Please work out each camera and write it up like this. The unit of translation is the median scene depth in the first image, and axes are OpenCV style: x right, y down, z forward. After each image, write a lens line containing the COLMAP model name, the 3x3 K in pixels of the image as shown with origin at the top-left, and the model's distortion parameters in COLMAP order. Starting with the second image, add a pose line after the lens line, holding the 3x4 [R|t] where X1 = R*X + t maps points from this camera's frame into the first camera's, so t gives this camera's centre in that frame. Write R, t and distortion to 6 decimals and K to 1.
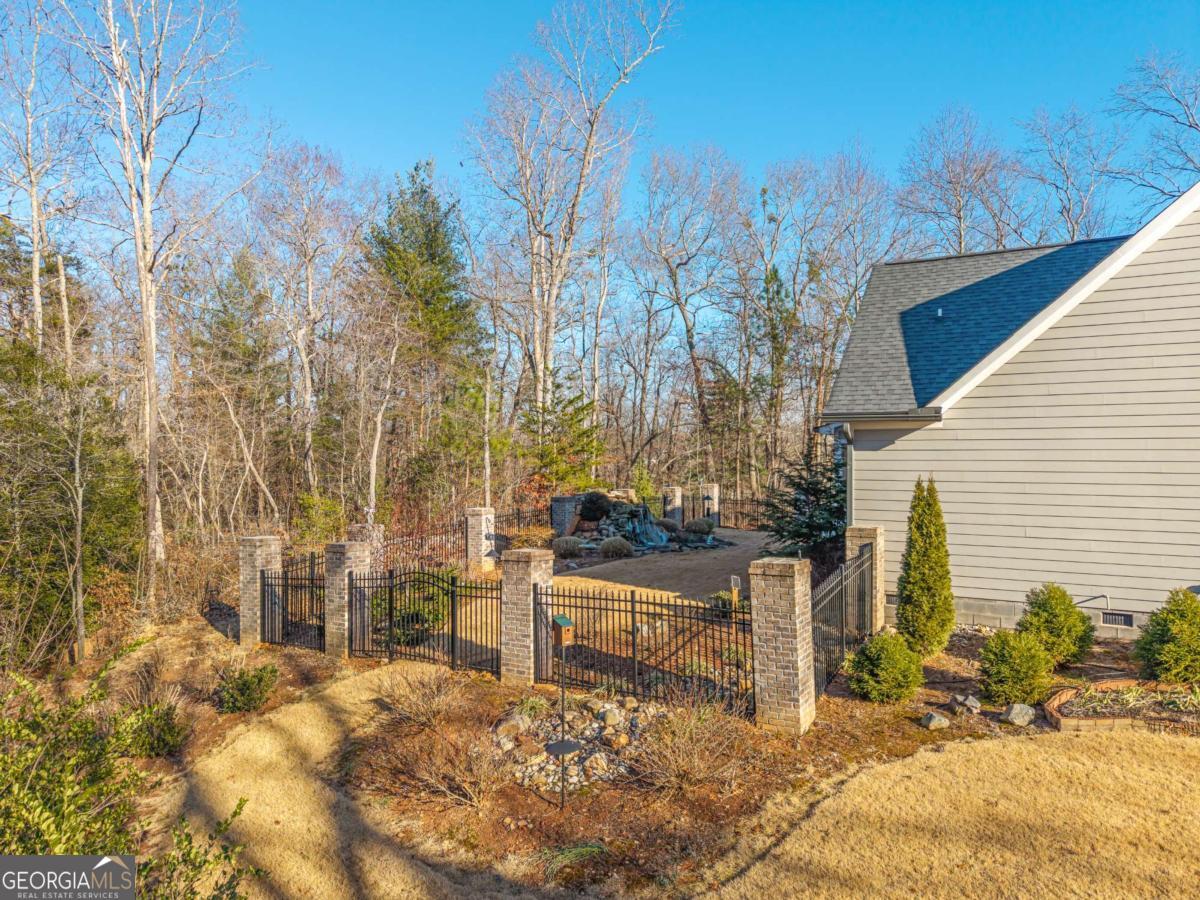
lens RADIAL K [[832.5, 0, 603.9], [0, 832.5, 446.8], [0, 0, 1]] dist [0.045930, 0.001662]
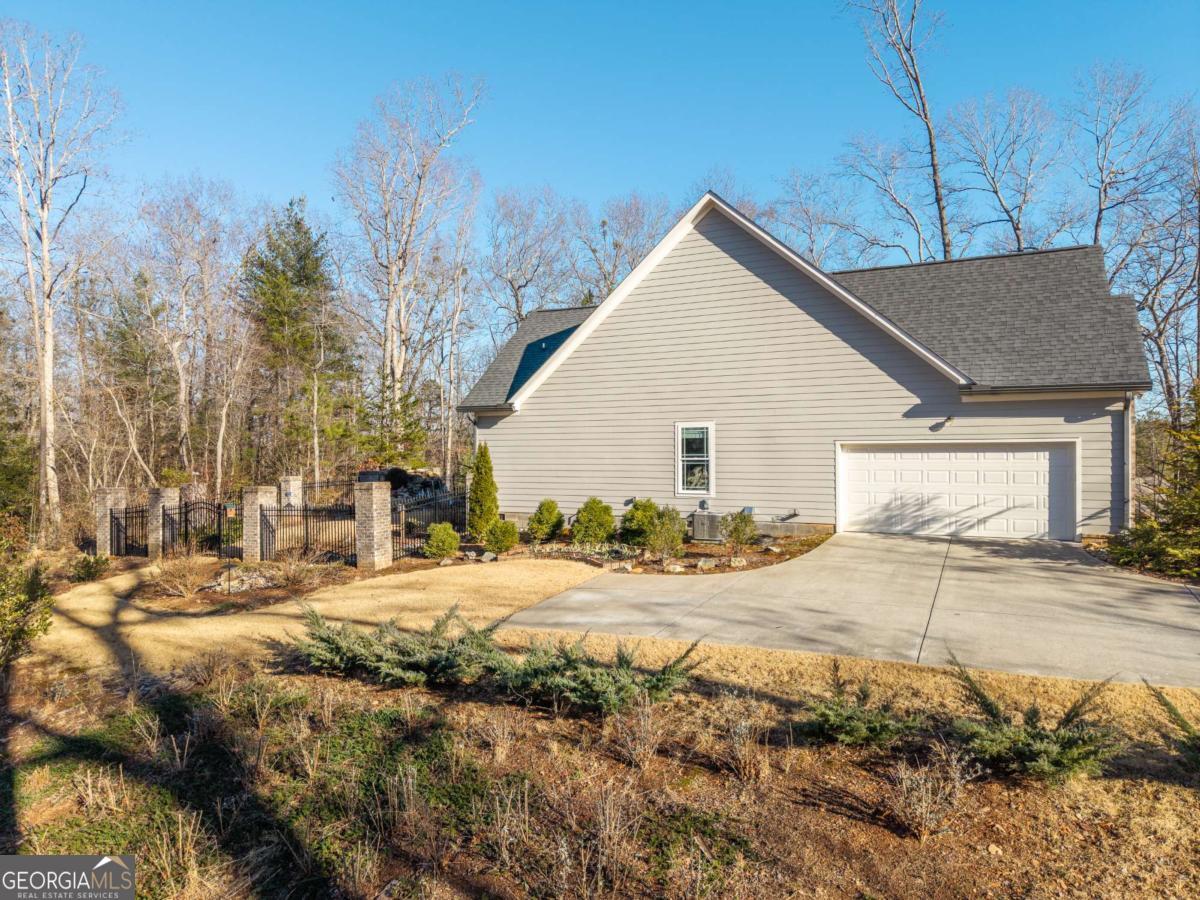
lens RADIAL K [[832.5, 0, 595.3], [0, 832.5, 452.4], [0, 0, 1]] dist [0.045930, 0.001662]
pose [[0.998570, -0.000902, 0.053457, 0.235197], [0.000601, 0.999984, 0.005651, 0.021886], [-0.053461, -0.005611, 0.998554, -0.350711]]
